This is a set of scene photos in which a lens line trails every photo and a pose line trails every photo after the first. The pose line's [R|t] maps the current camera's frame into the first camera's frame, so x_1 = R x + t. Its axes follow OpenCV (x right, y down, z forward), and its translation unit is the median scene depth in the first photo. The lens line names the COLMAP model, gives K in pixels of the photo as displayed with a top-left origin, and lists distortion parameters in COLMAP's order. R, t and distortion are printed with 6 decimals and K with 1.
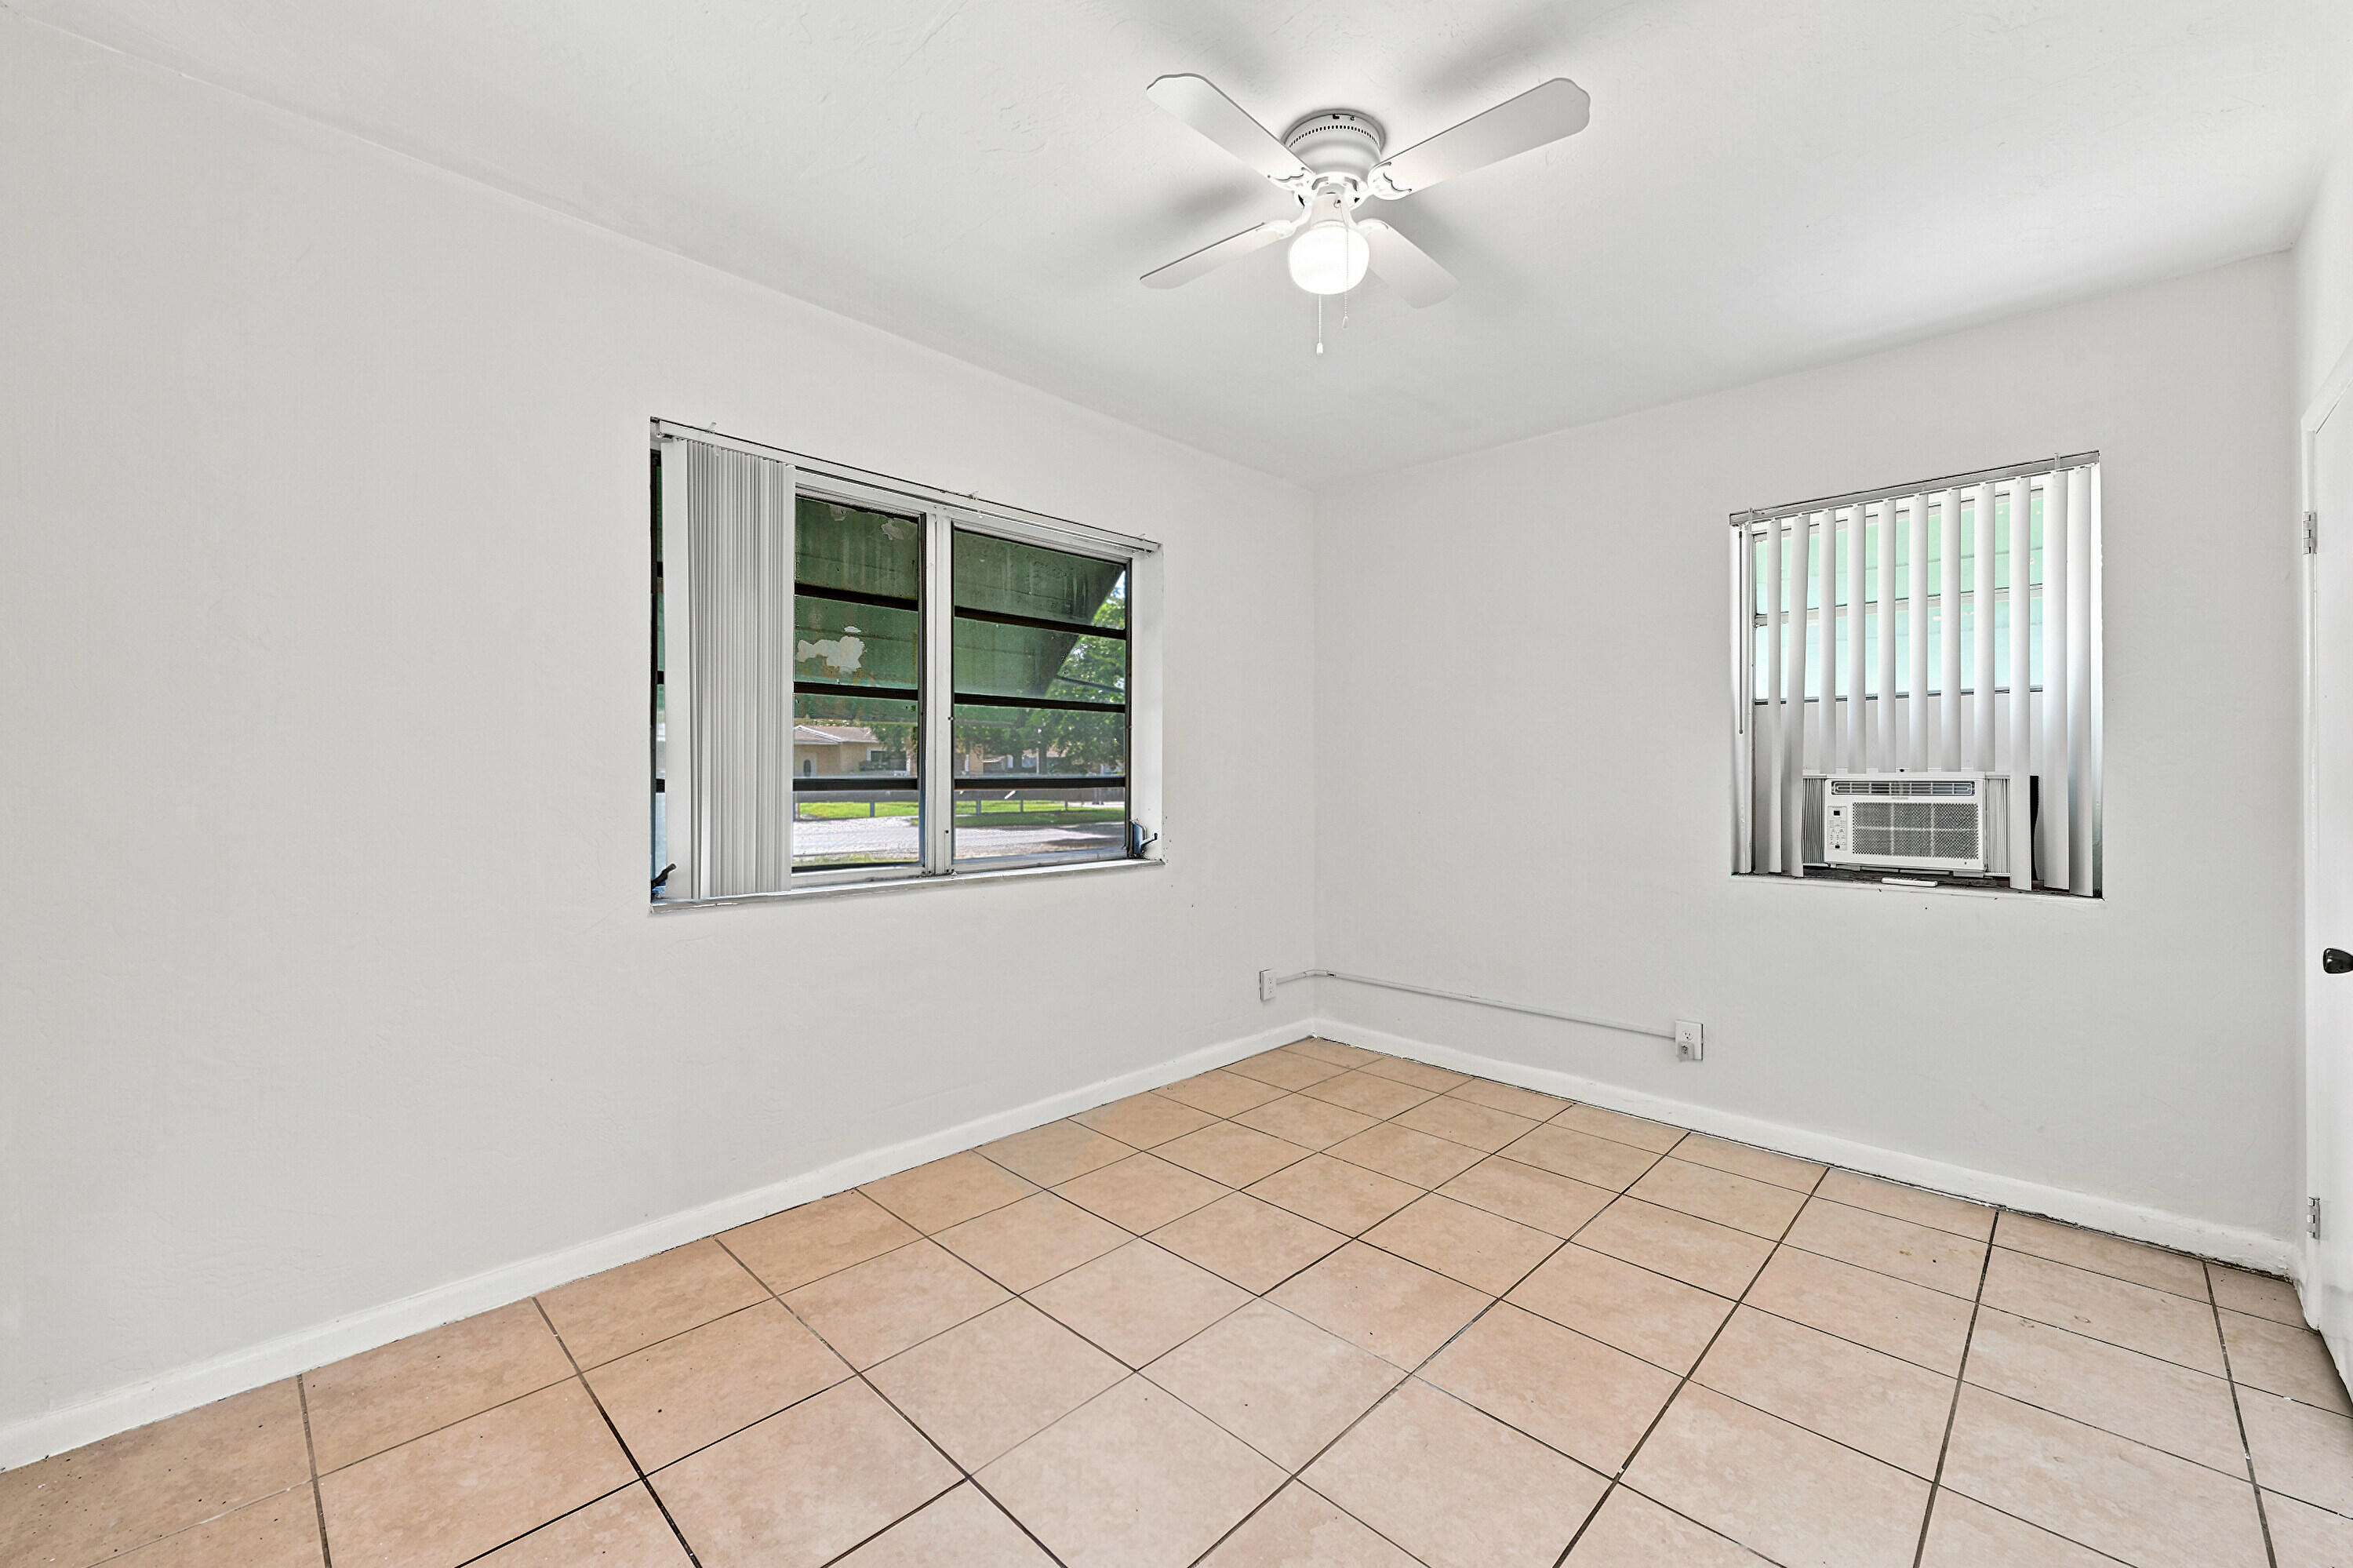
lens RADIAL K [[938.0, 0, 1162.6], [0, 938.0, 777.2], [0, 0, 1]] dist [-0.000253, 0.000102]
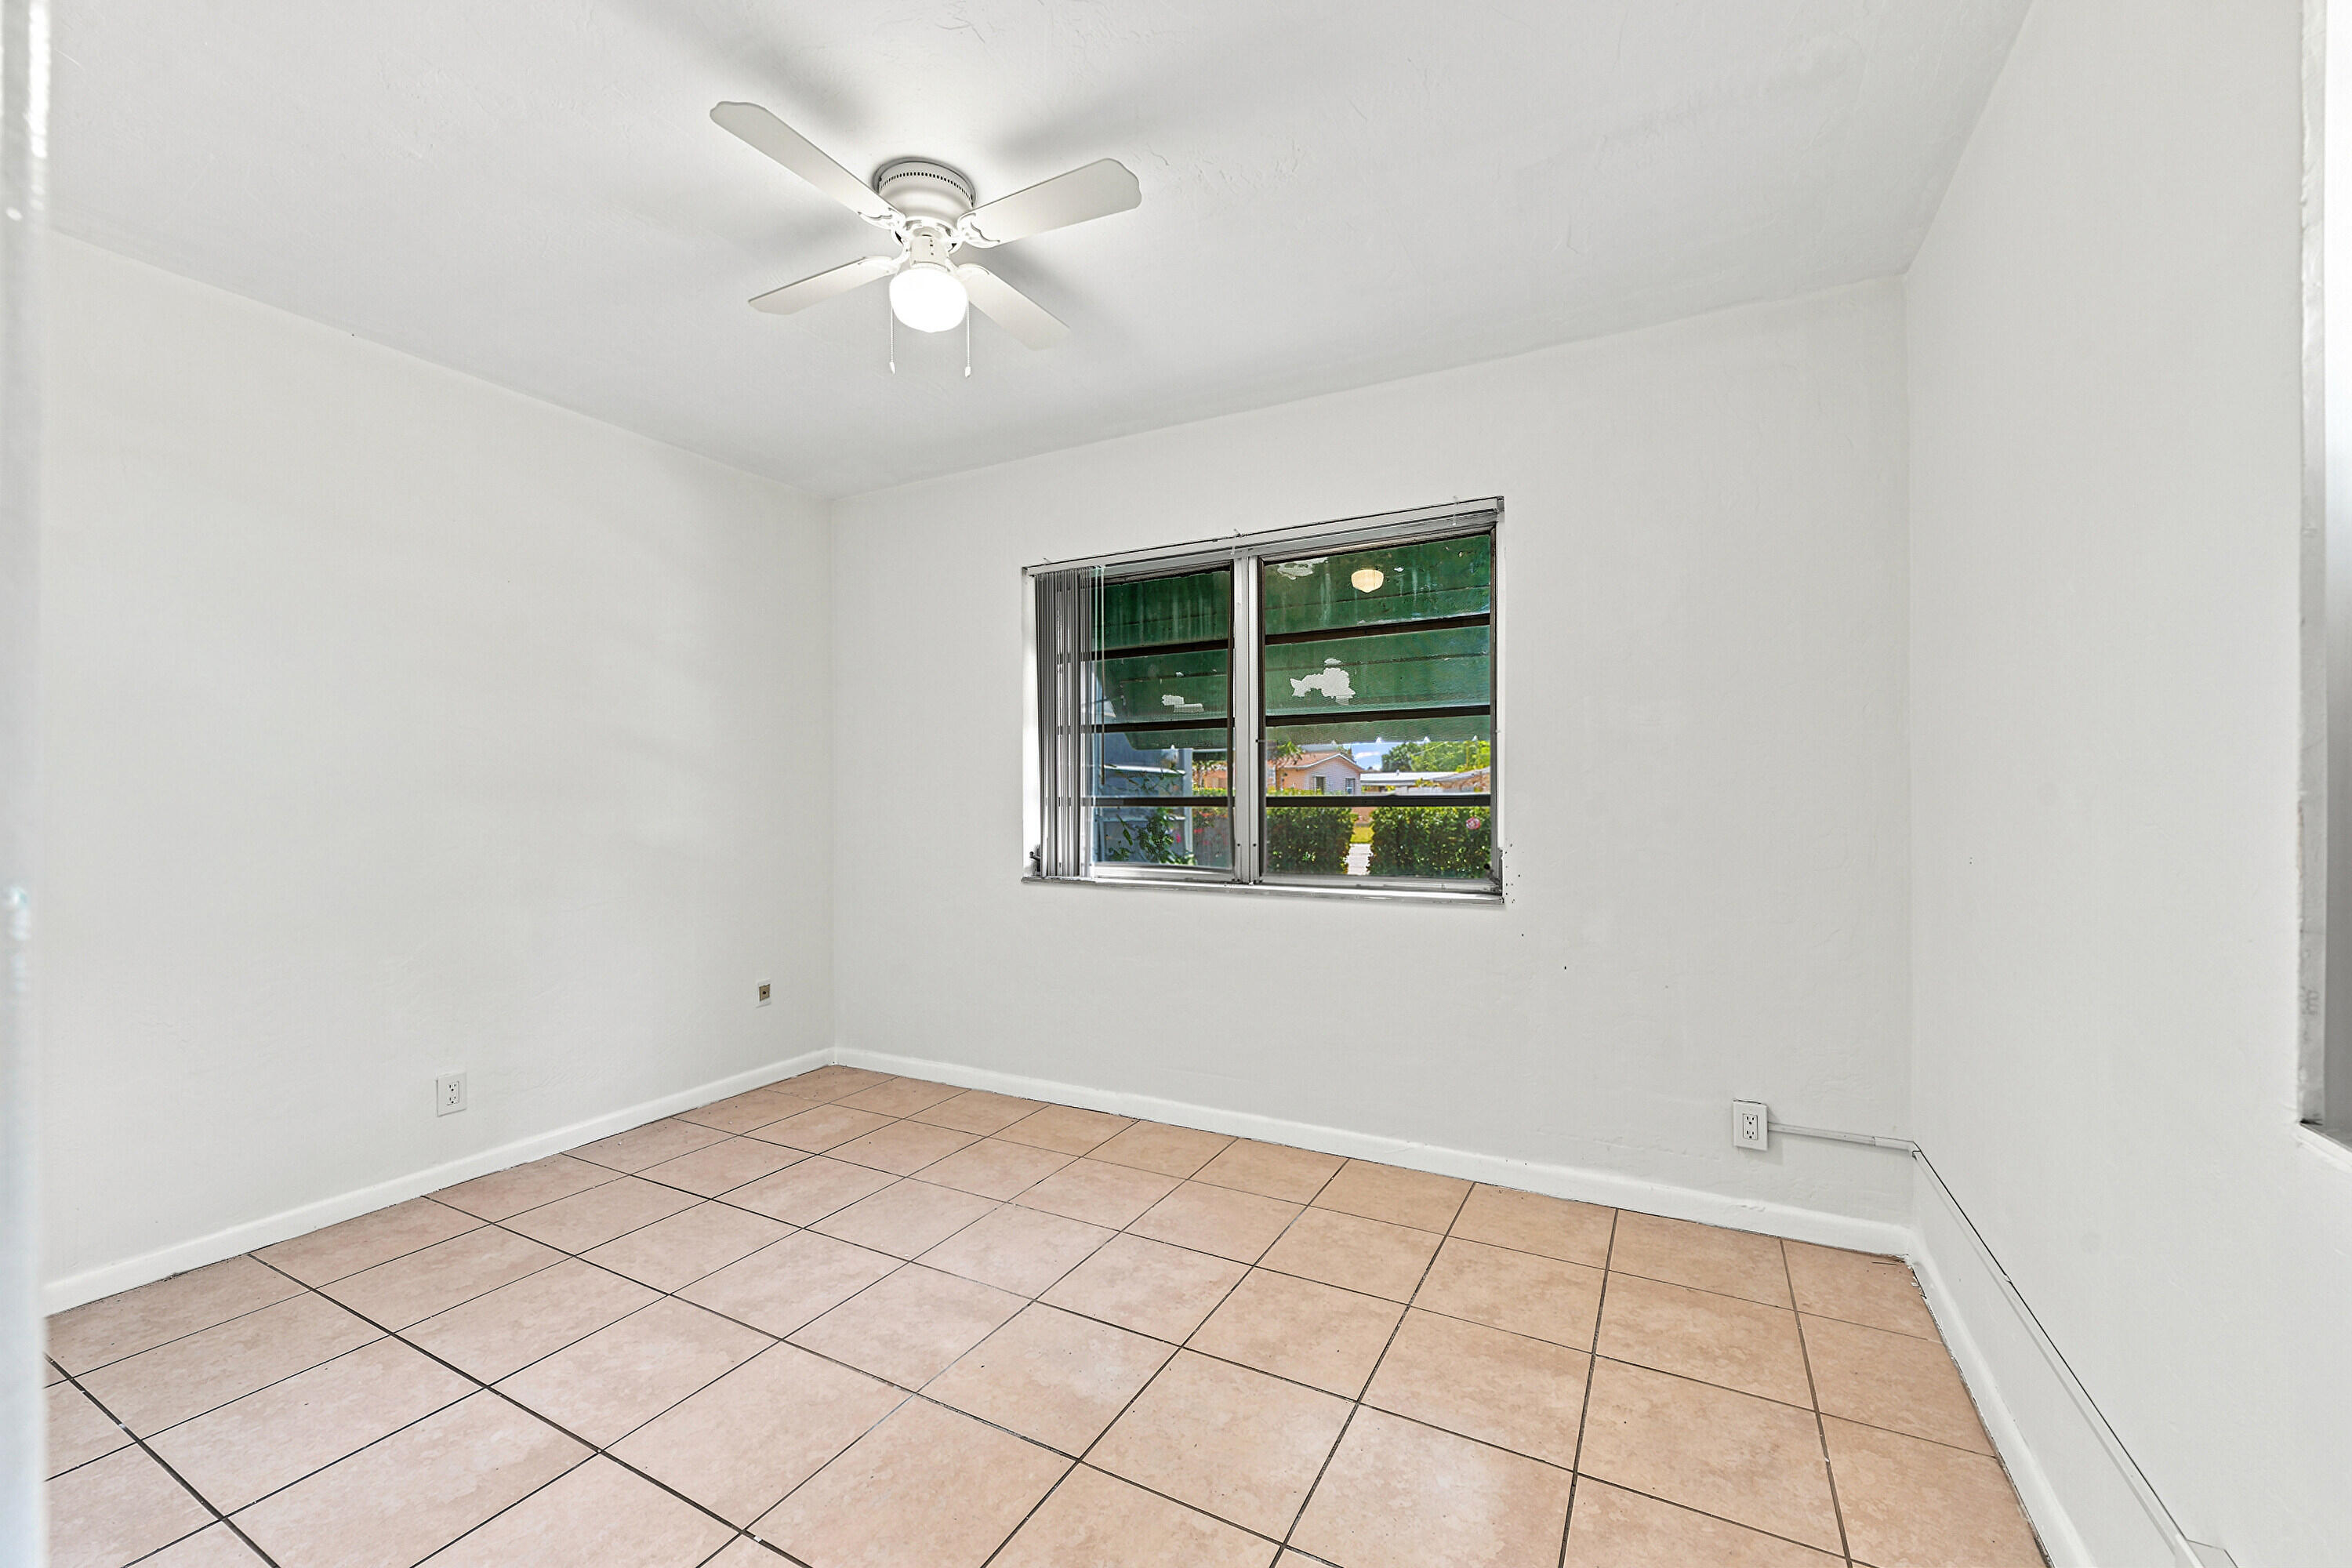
lens RADIAL K [[941.6, 0, 1175.5], [0, 941.6, 799.6], [0, 0, 1]] dist [-0.003529, -0.000215]
pose [[0.282558, -0.003181, -0.959245, 0.860520], [0.000129, 0.999995, -0.003278, 0.010302], [0.959250, 0.000803, 0.282557, 0.654075]]
